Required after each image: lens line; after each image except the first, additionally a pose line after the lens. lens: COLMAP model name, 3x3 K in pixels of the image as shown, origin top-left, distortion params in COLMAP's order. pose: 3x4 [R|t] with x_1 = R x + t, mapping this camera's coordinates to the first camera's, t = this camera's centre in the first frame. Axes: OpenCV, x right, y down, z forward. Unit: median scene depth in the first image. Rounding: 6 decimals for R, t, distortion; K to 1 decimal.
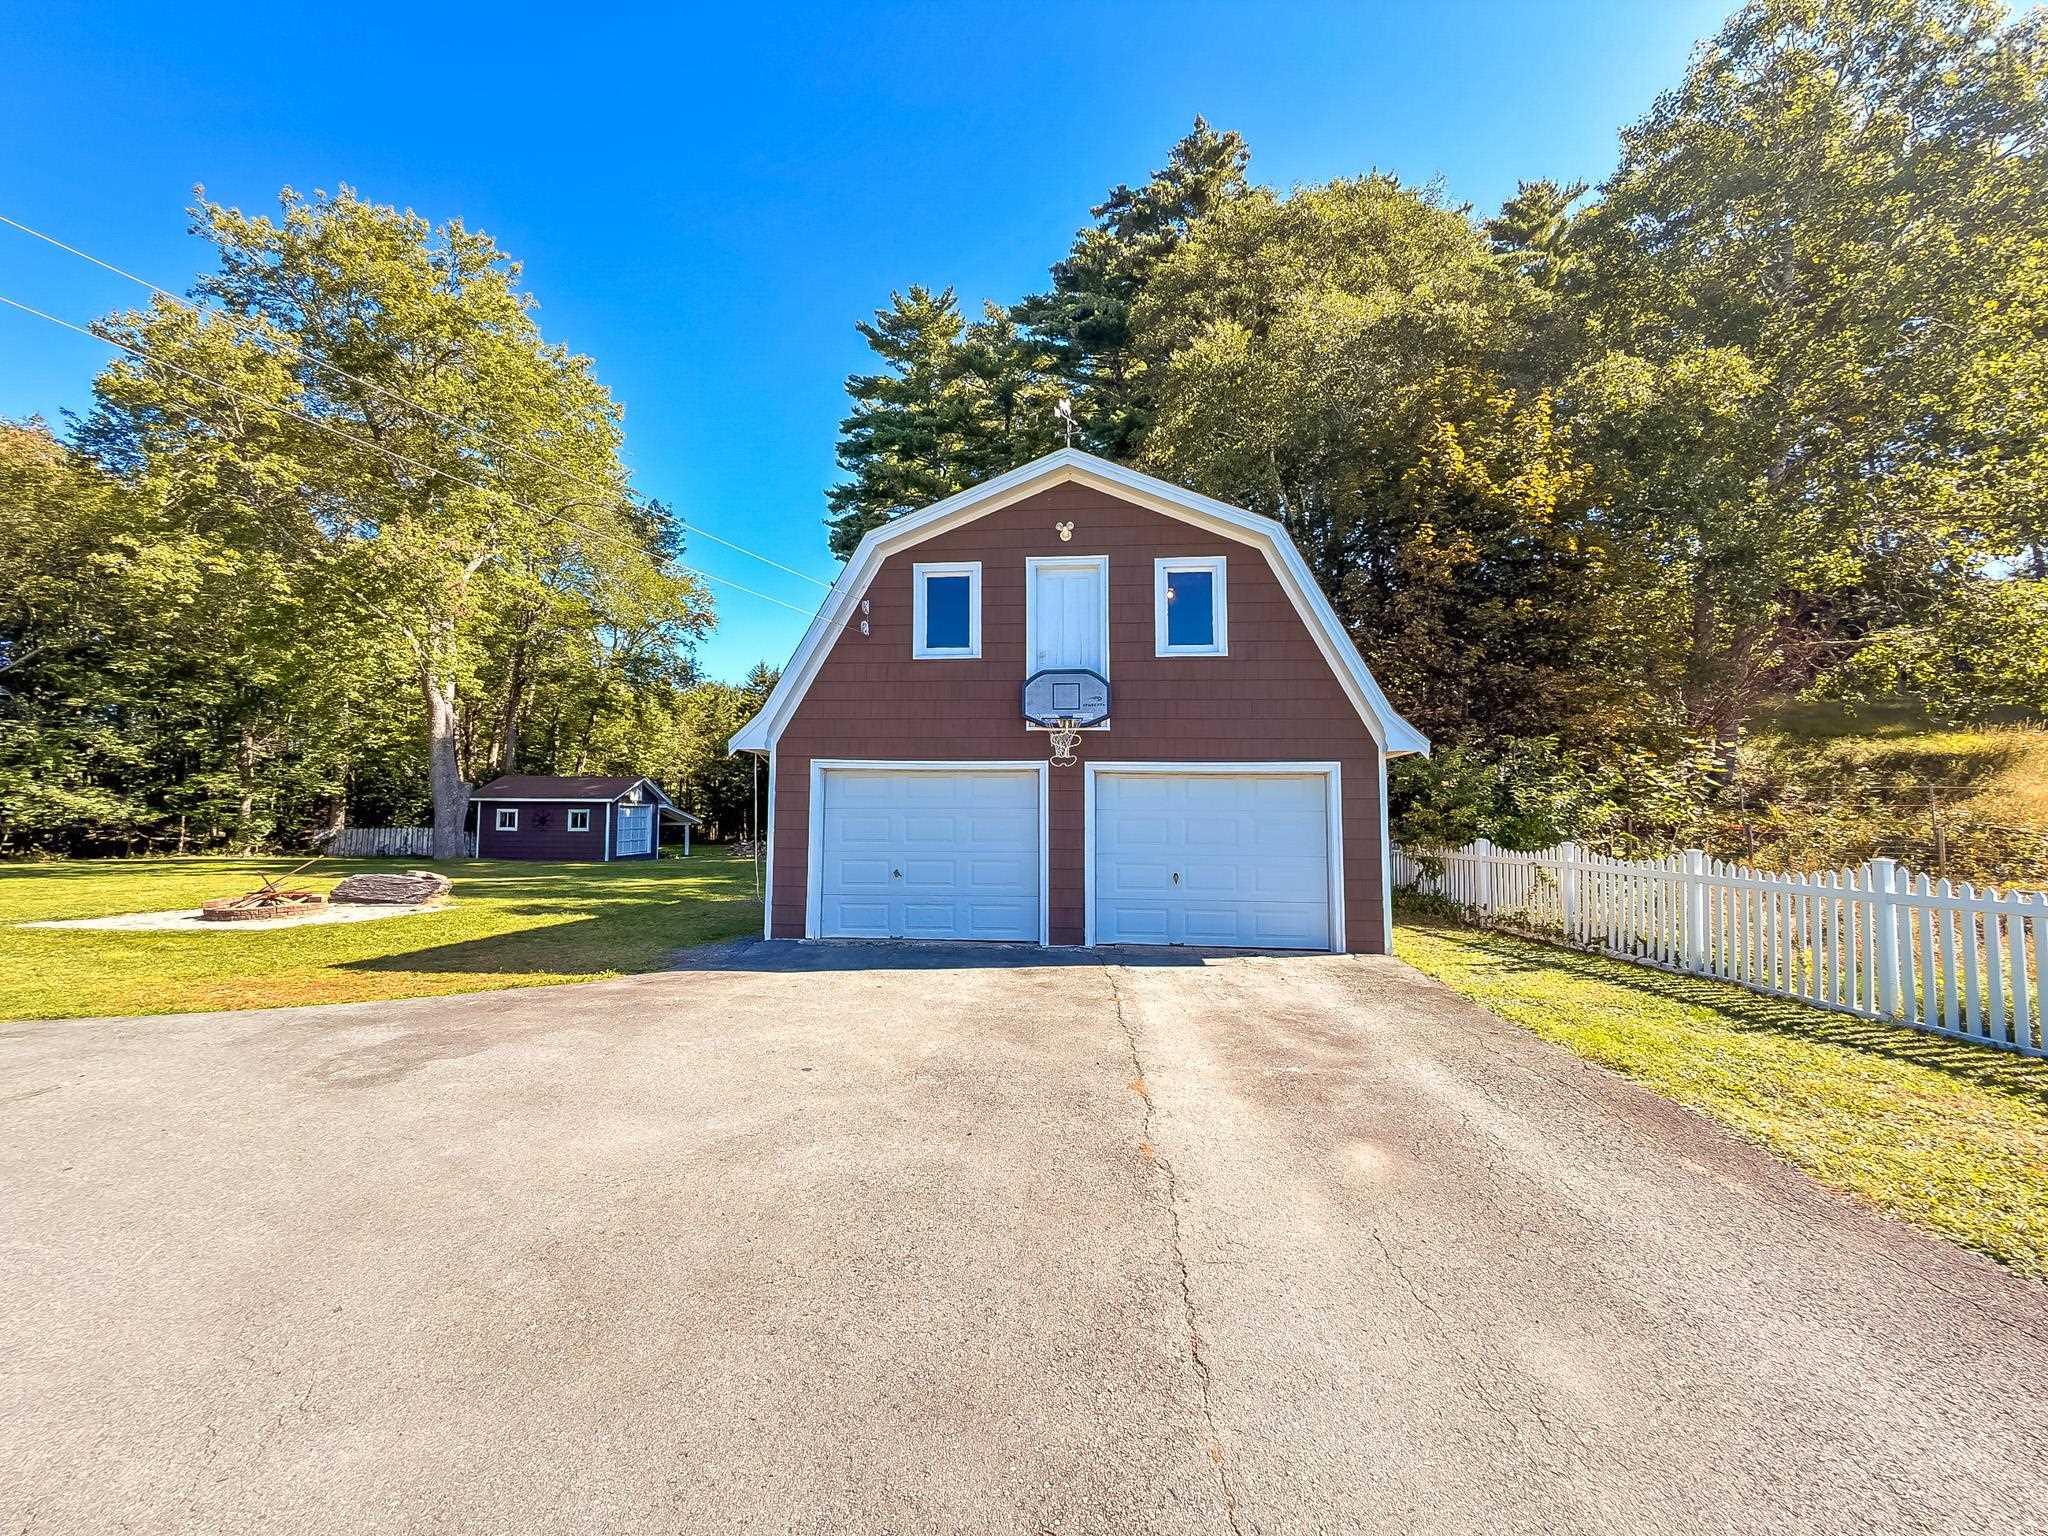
lens RADIAL K [[820.1, 0, 1024.0], [0, 820.1, 779.6], [0, 0, 1]] dist [-0.003510, 0.000396]
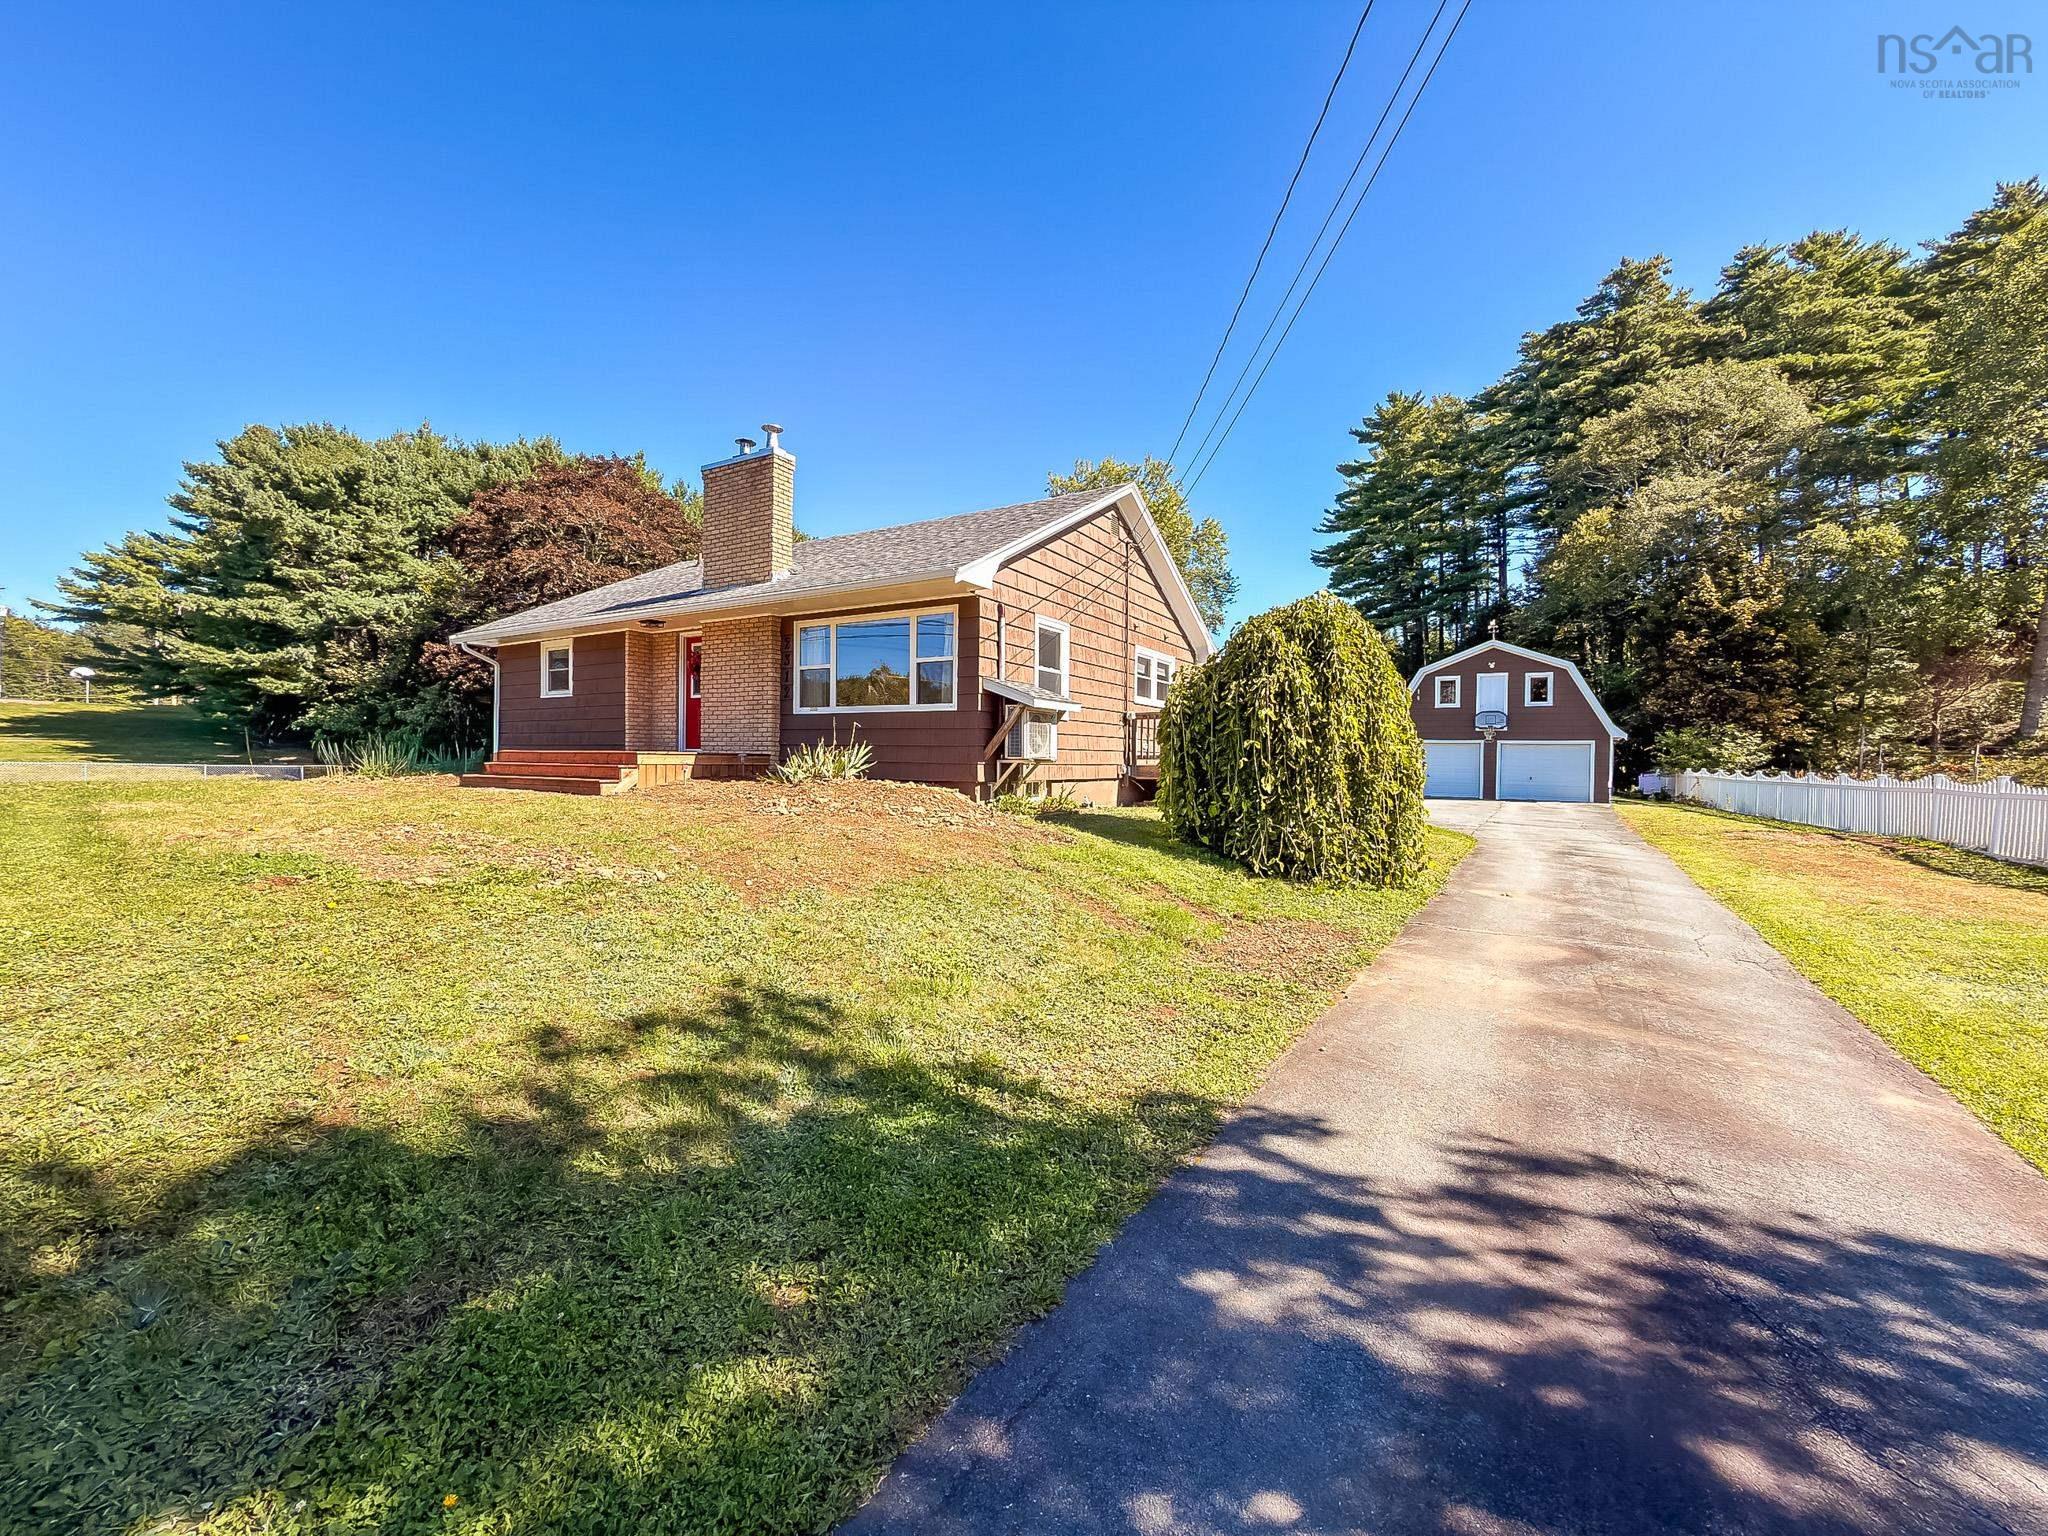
lens RADIAL K [[820.1, 0, 1028.1], [0, 820.1, 765.9], [0, 0, 1]] dist [-0.003510, 0.000396]
pose [[0.881084, 0.016298, -0.472679, -0.021911], [0.007329, 0.998816, 0.048099, -0.086070], [0.472903, -0.045844, 0.879921, -2.457791]]
